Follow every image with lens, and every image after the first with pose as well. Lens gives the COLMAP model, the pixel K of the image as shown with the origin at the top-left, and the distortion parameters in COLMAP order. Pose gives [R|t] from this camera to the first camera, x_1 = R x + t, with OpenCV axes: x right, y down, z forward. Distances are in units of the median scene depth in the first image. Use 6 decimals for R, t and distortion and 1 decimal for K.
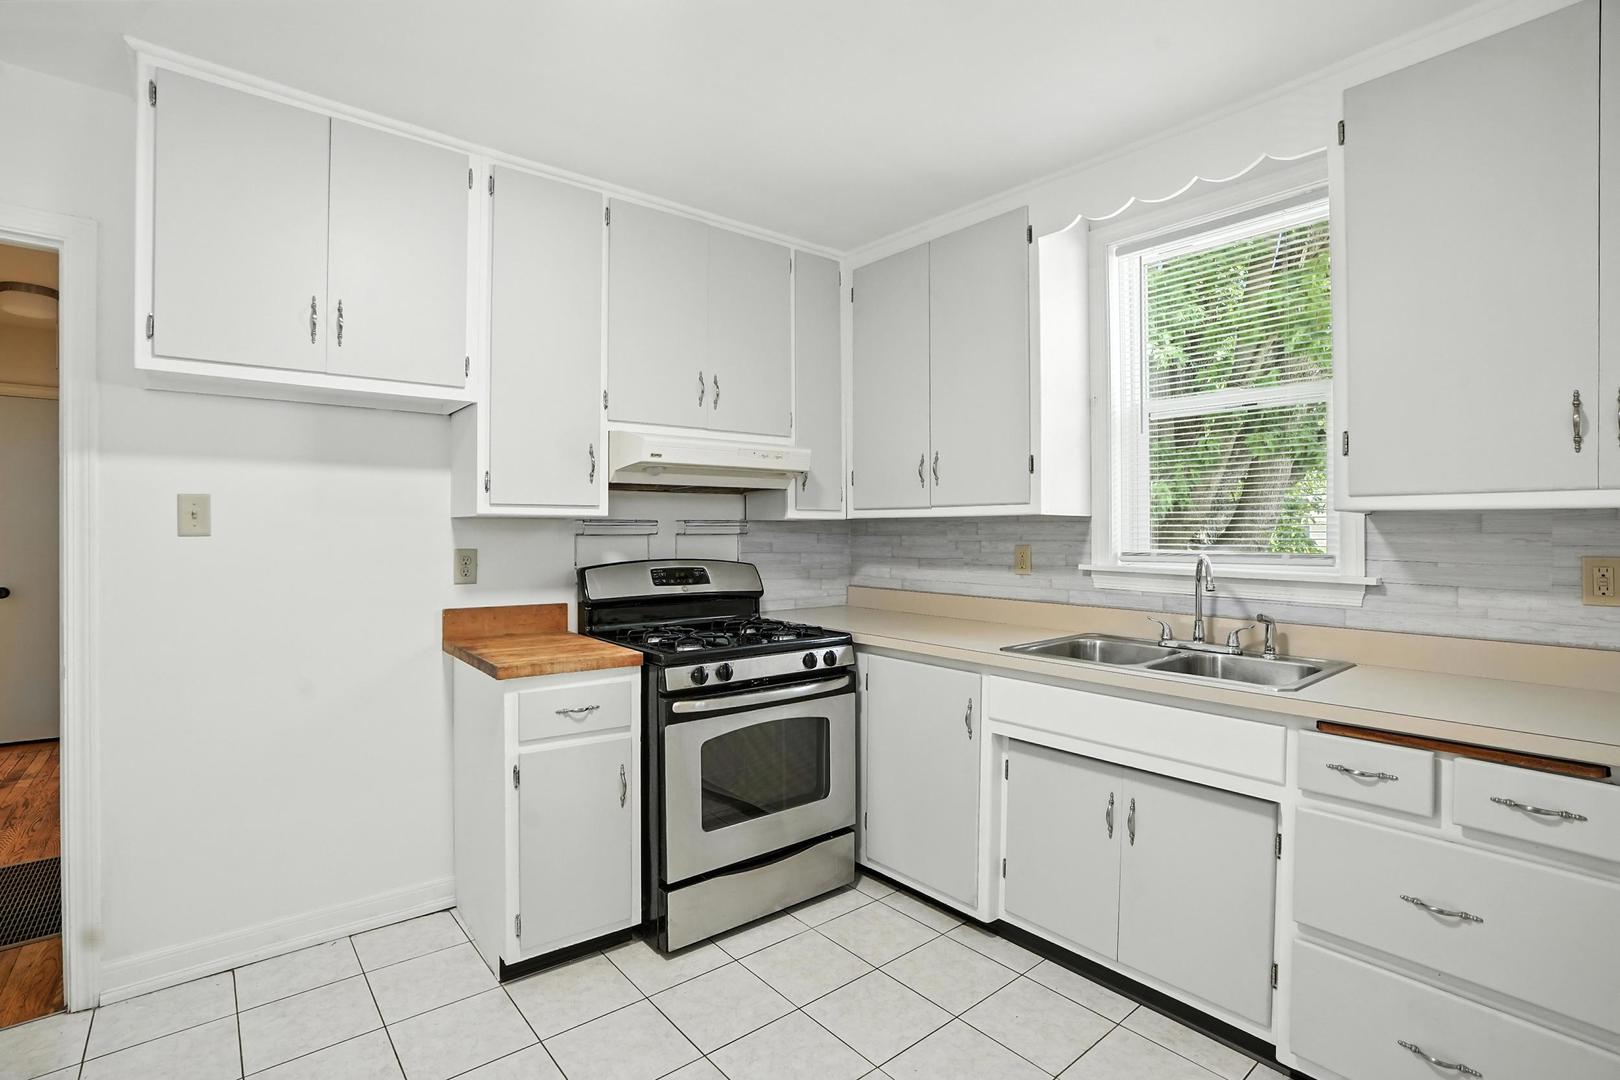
lens RADIAL K [[767.2, 0, 810.0], [0, 767.2, 540.0], [0, 0, 1]] dist [-0.069913, 0.032780]
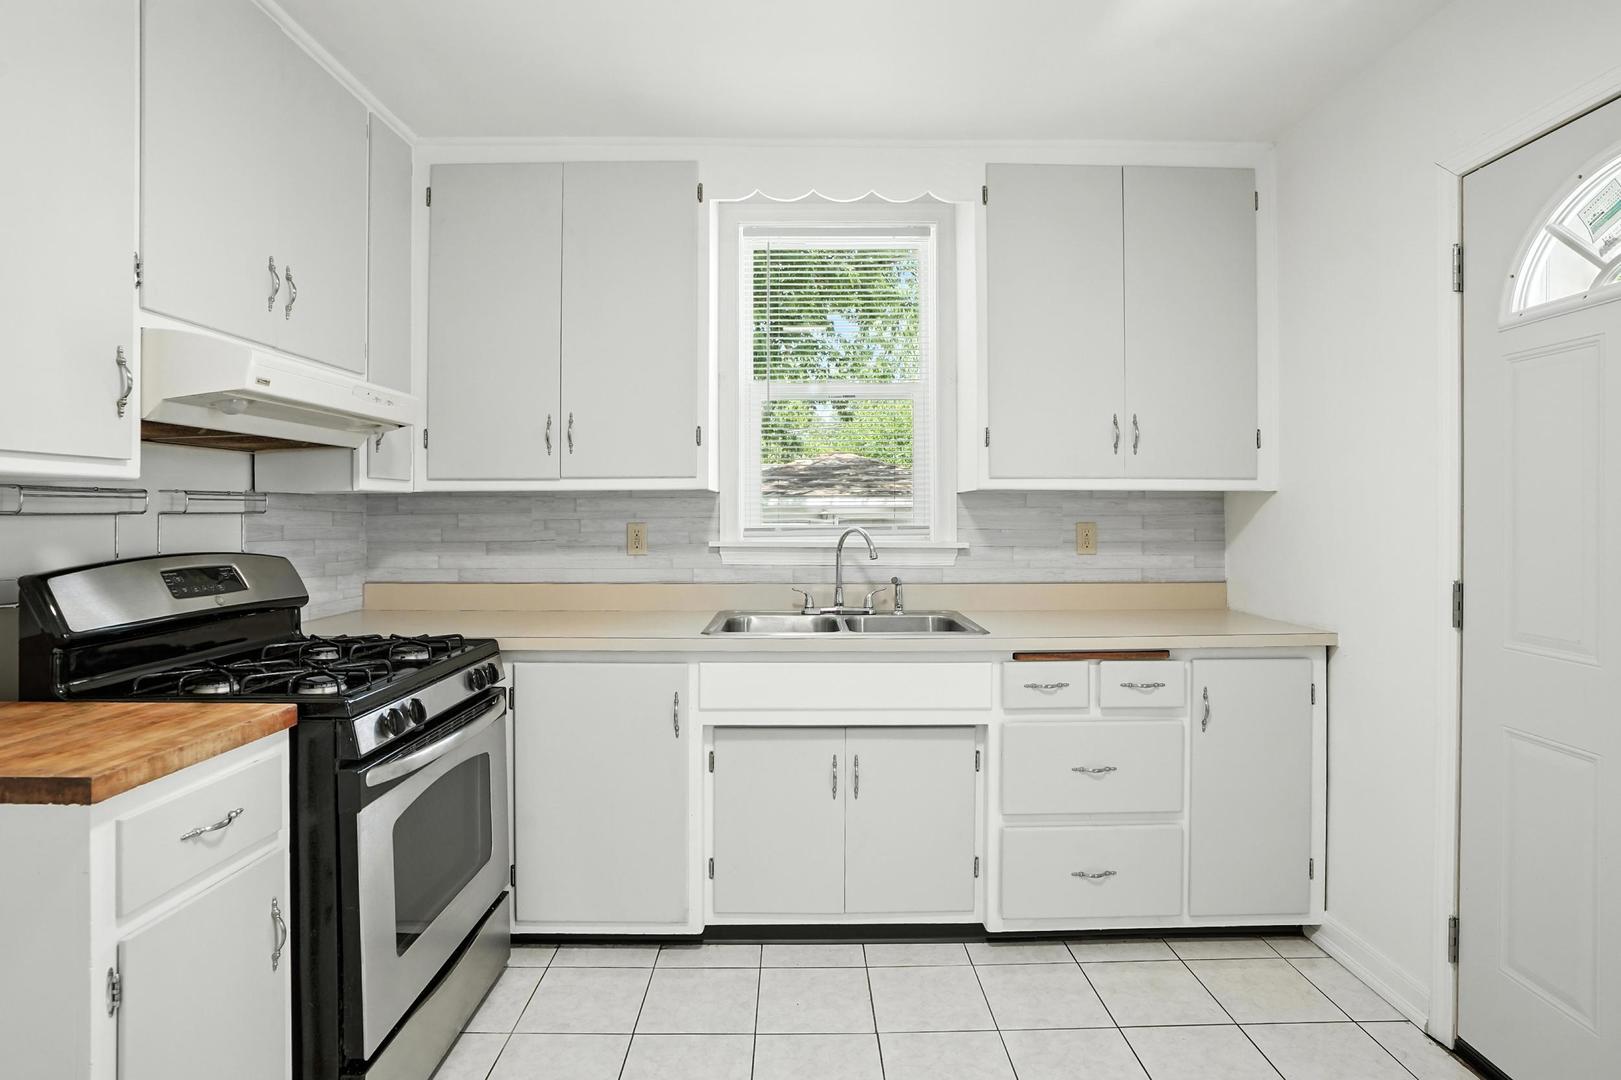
lens RADIAL K [[828.7, 0, 806.9], [0, 828.7, 522.2], [0, 0, 1]] dist [-0.052561, 0.023907]
pose [[0.634212, -0.012331, 0.773061, -0.399091], [0.013381, 0.999898, 0.004972, 0.003870], [-0.773043, 0.007191, 0.634313, 0.235016]]
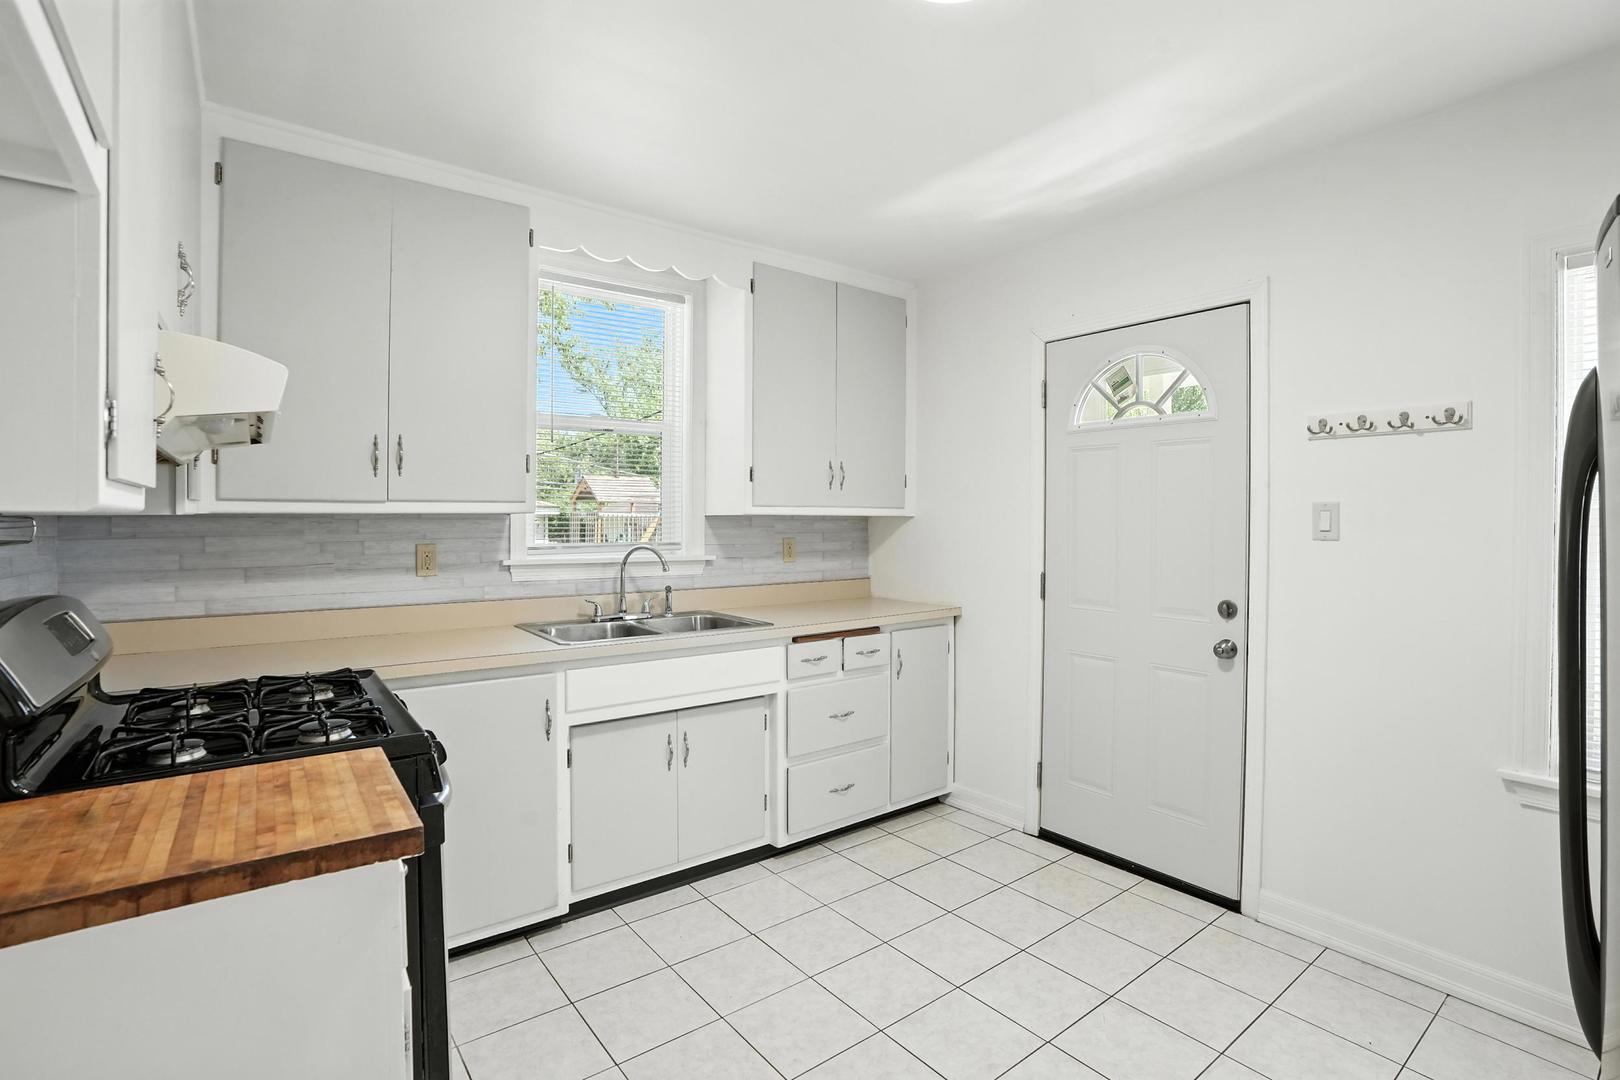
lens RADIAL K [[767.2, 0, 810.0], [0, 767.2, 540.0], [0, 0, 1]] dist [-0.069913, 0.032780]
pose [[0.037677, -0.029852, 0.998844, -0.678532], [0.011242, 0.999503, 0.029448, -0.022003], [-0.999227, 0.010120, 0.037994, 0.558612]]
